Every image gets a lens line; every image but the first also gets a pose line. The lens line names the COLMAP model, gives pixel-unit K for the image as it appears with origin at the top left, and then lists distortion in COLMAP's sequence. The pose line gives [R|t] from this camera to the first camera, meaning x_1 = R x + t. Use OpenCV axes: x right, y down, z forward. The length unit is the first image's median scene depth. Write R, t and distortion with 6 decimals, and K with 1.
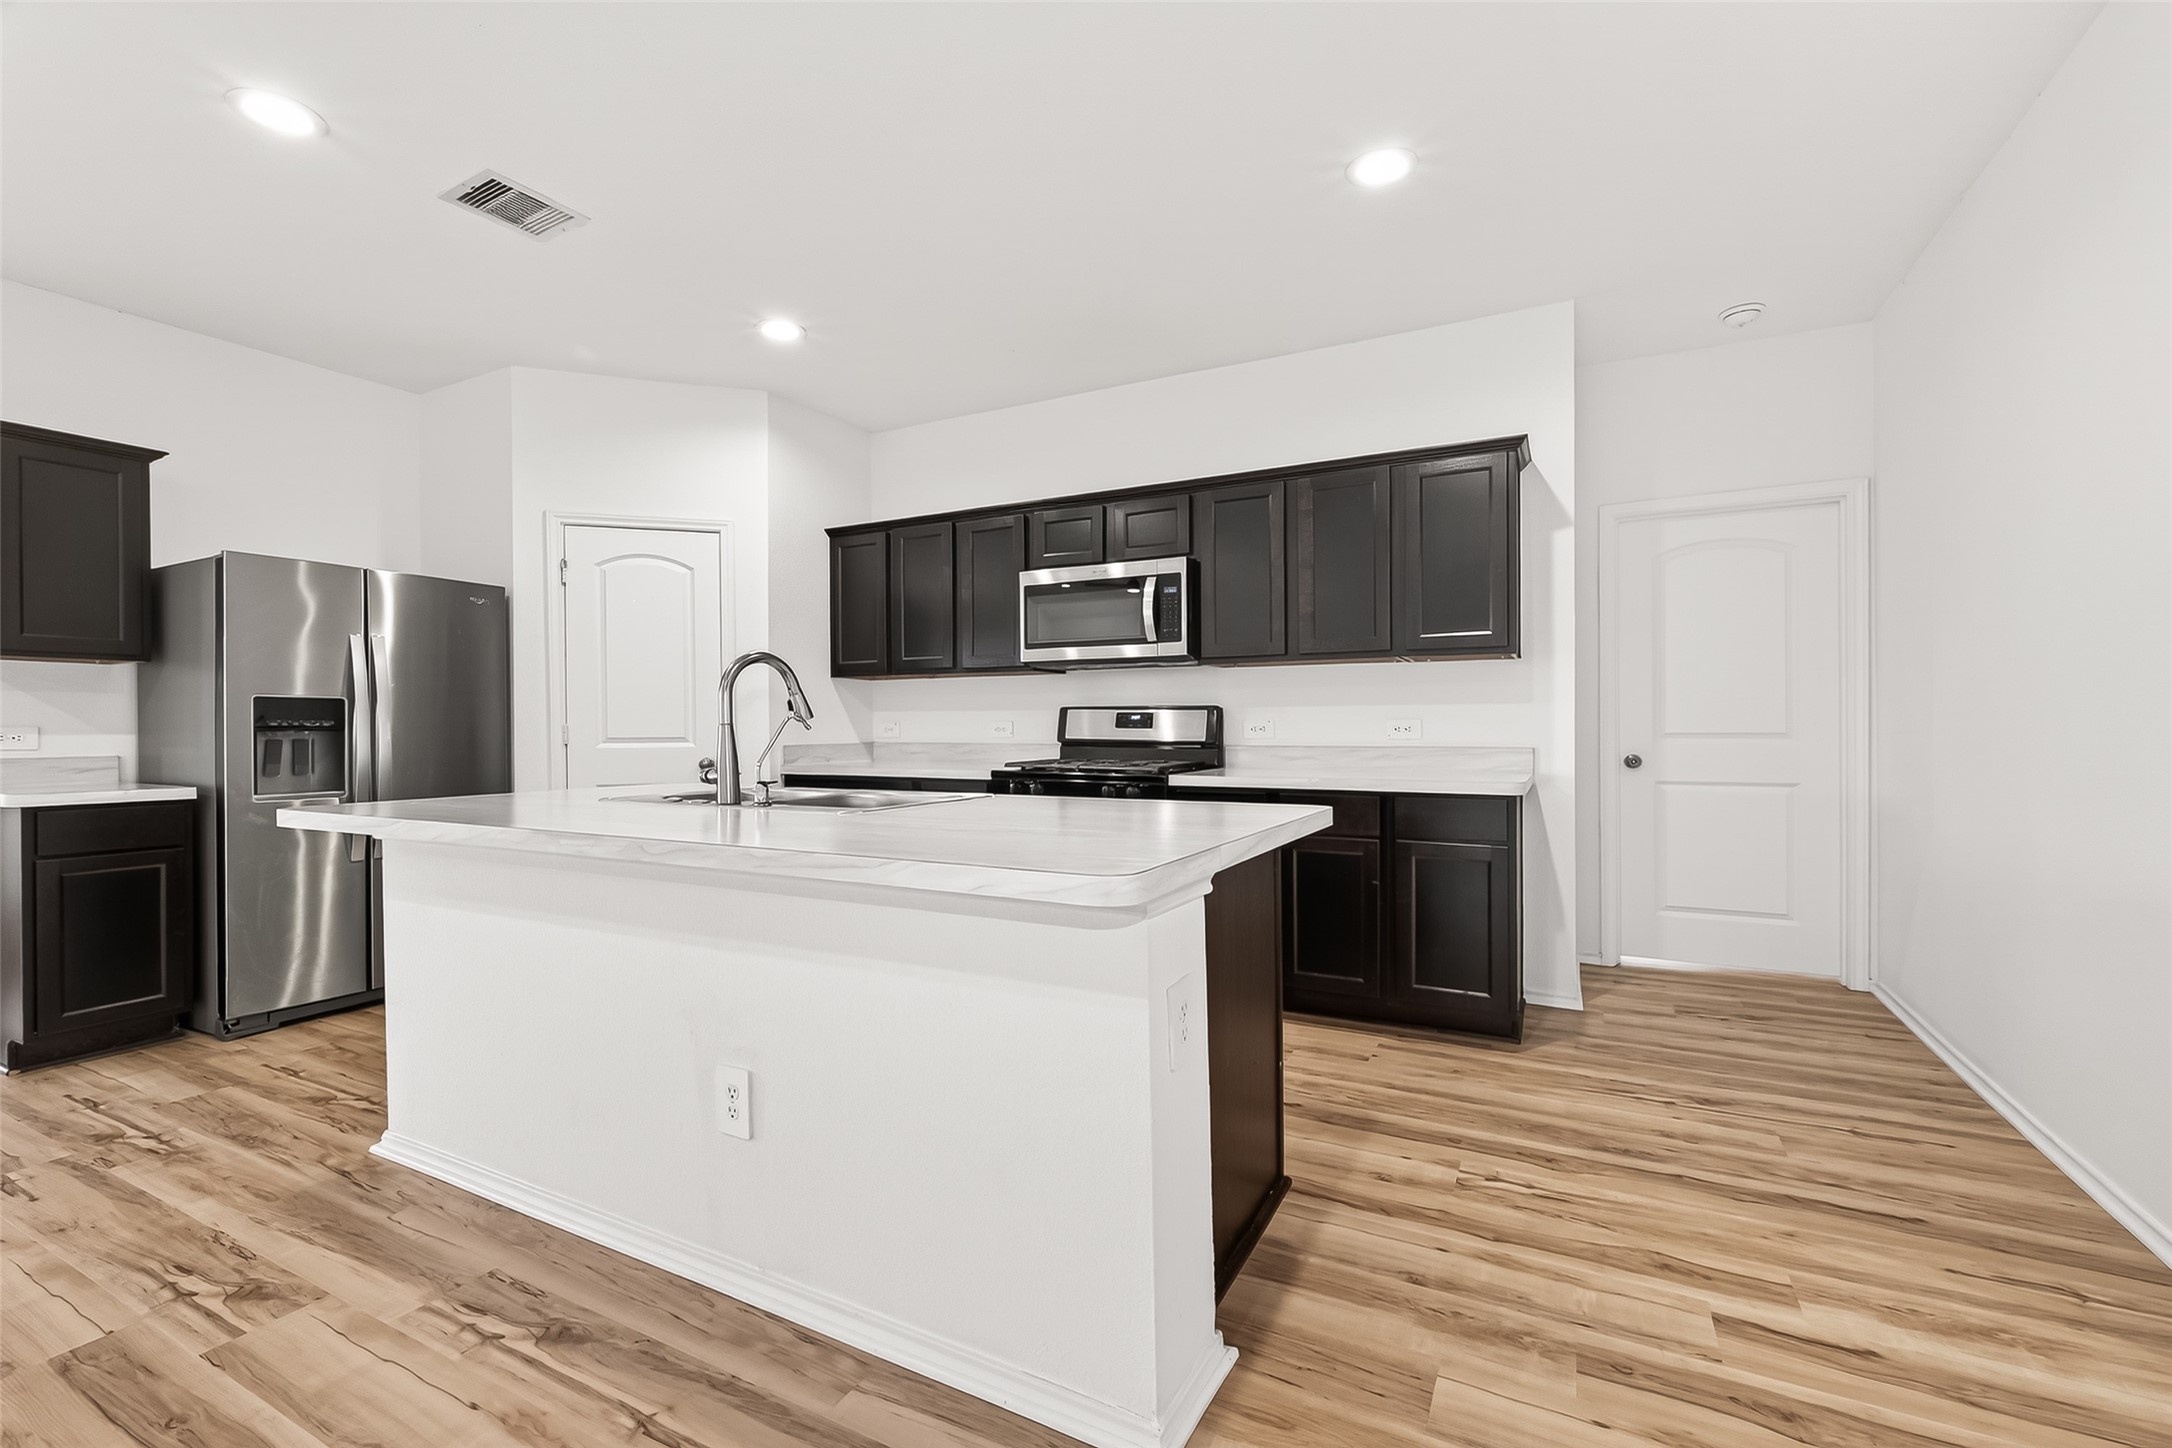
lens RADIAL K [[845.0, 0, 1089.9], [0, 845.0, 721.7], [0, 0, 1]] dist [0.007008, -0.000966]
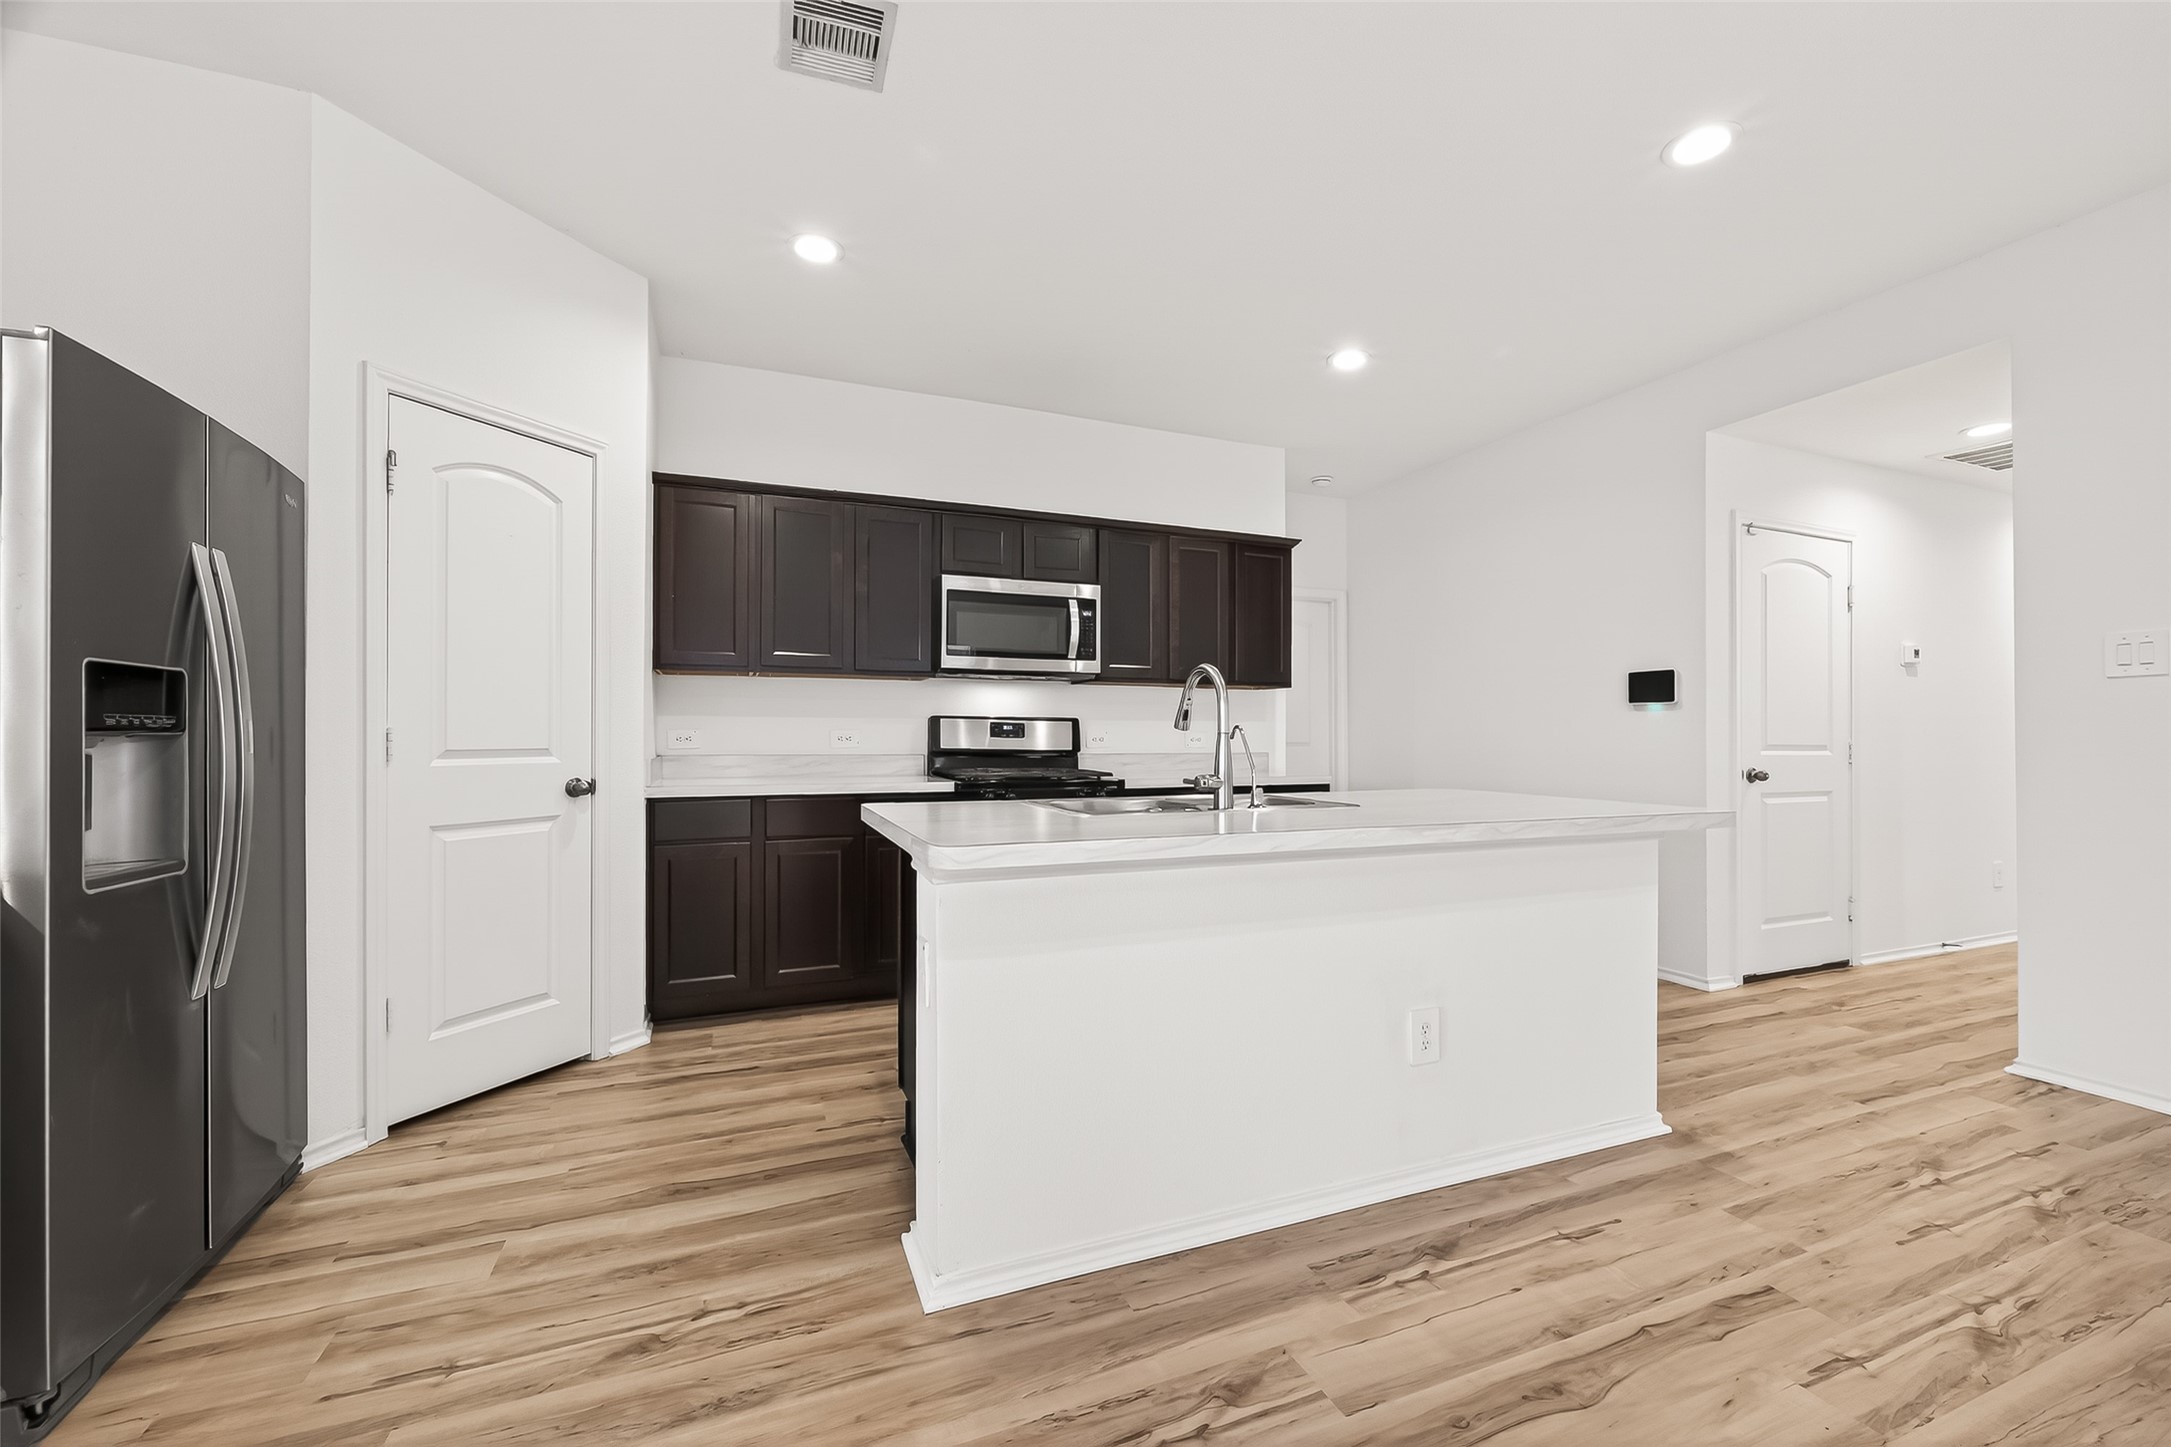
lens RADIAL K [[891.1, 0, 1071.5], [0, 891.1, 727.9], [0, 0, 1]] dist [-0.003582, 0.000338]
pose [[0.664669, 0.011249, 0.747054, -0.793695], [-0.006878, 0.999936, -0.008937, 0.005483], [-0.747107, 0.000802, 0.664704, 0.236133]]
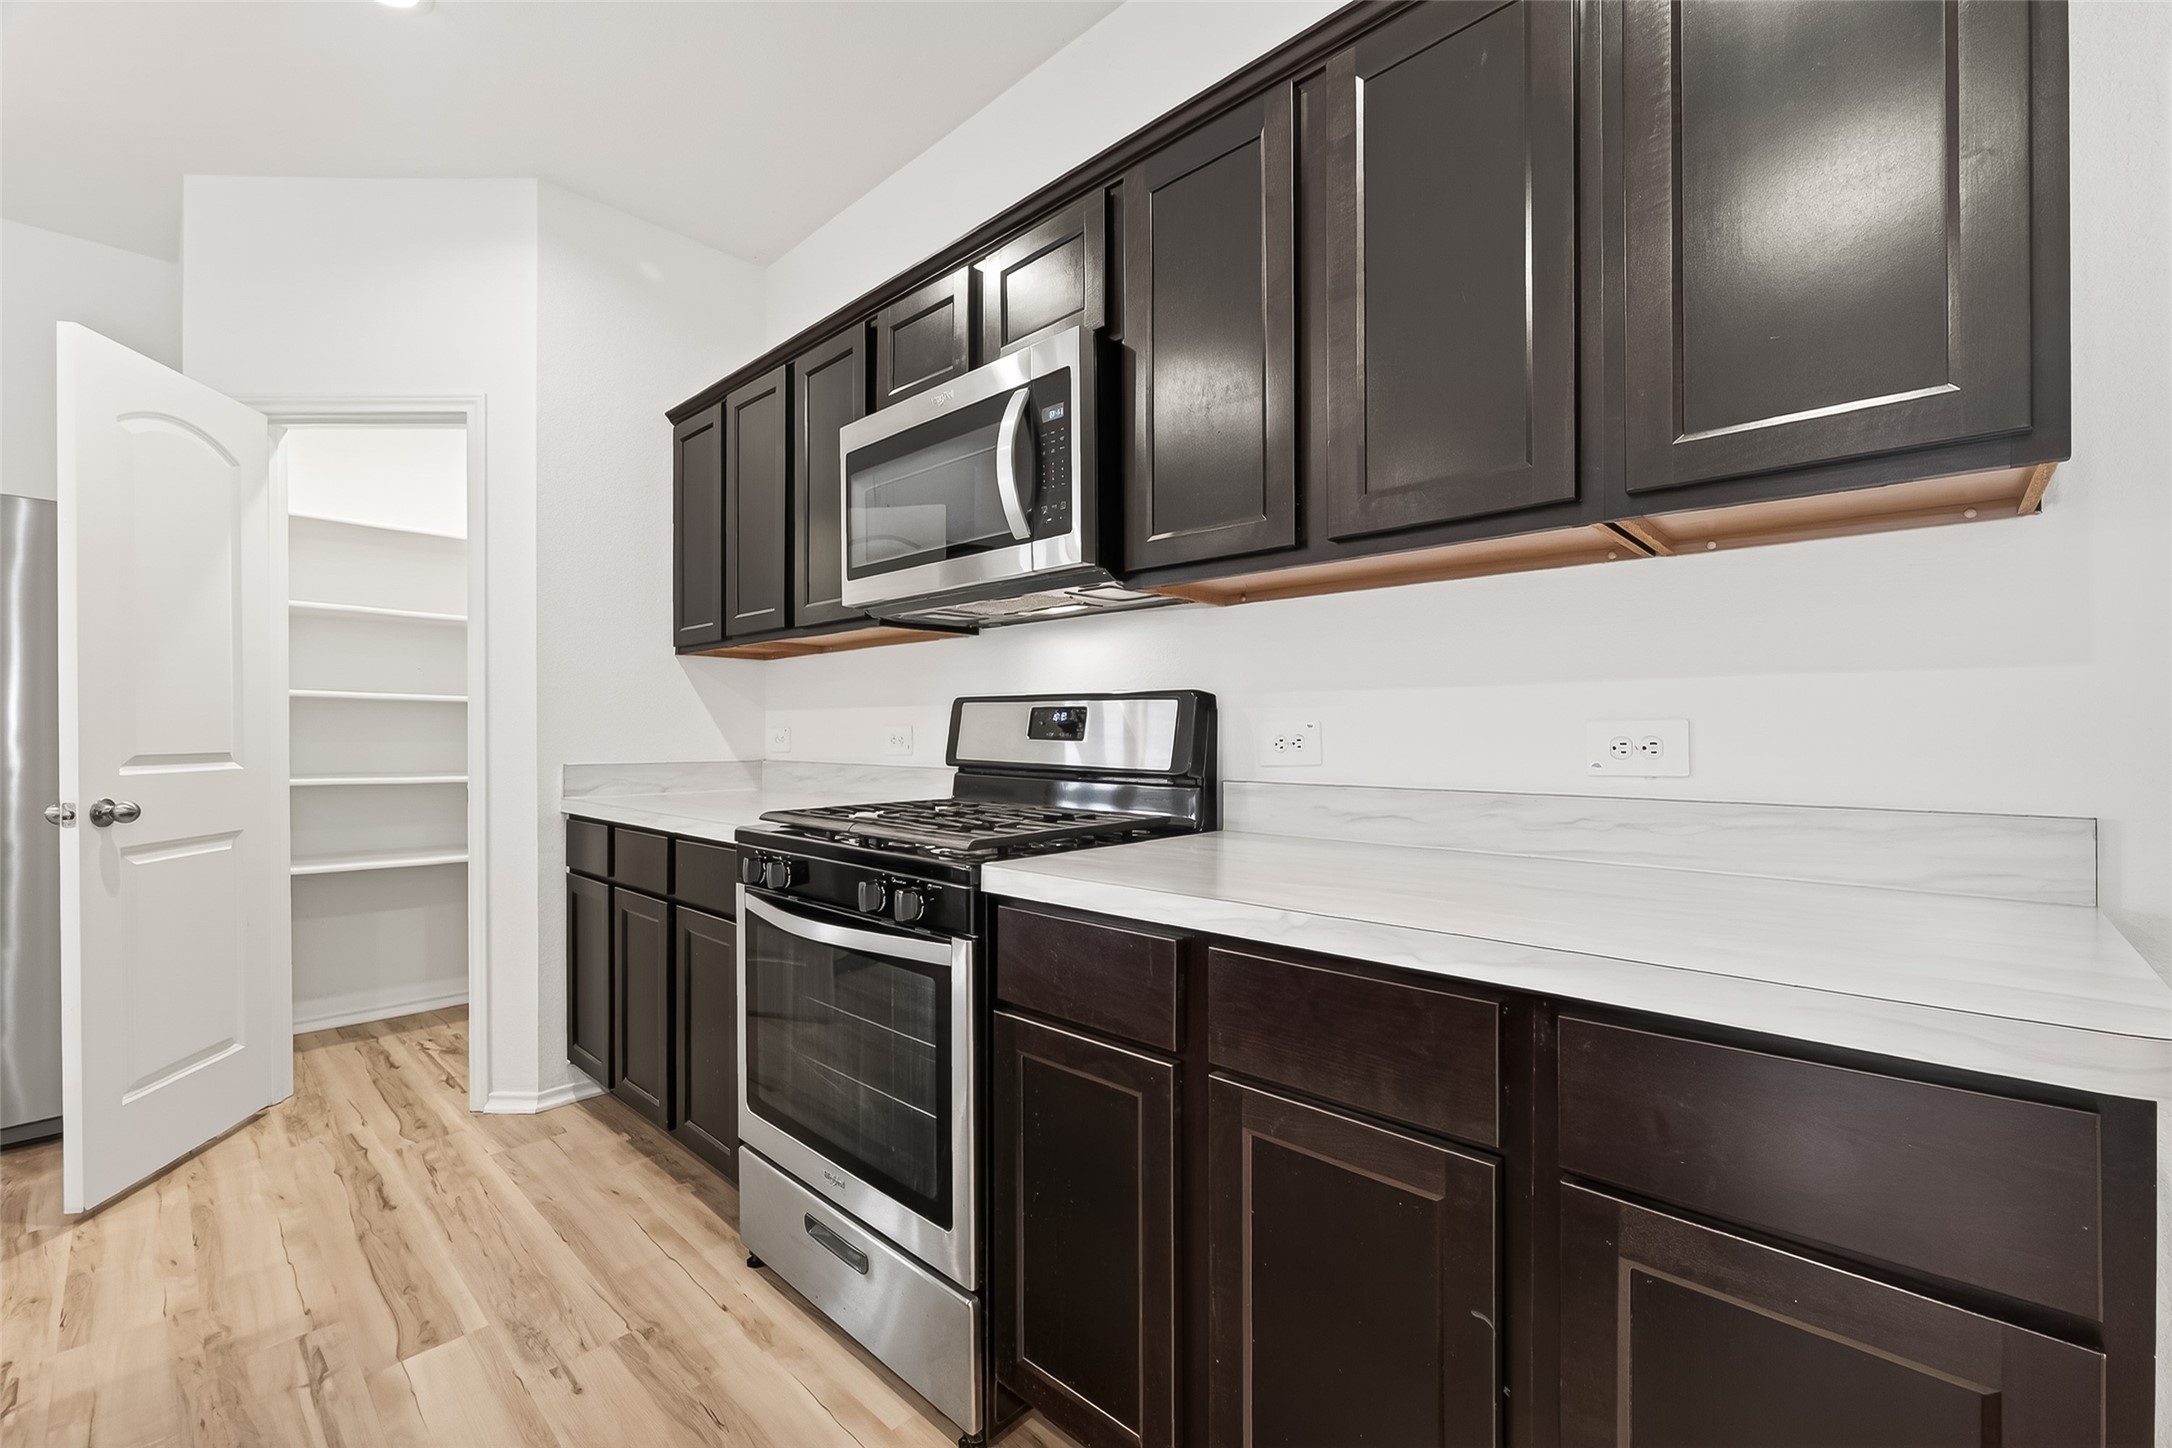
lens RADIAL K [[891.5, 0, 1149.3], [0, 891.5, 737.1], [0, 0, 1]] dist [-0.003582, 0.000338]
pose [[0.960657, 0.003345, -0.277718, 0.264842], [0.000662, 0.999897, 0.014331, -0.001187], [0.277737, -0.013951, 0.960556, 0.586681]]
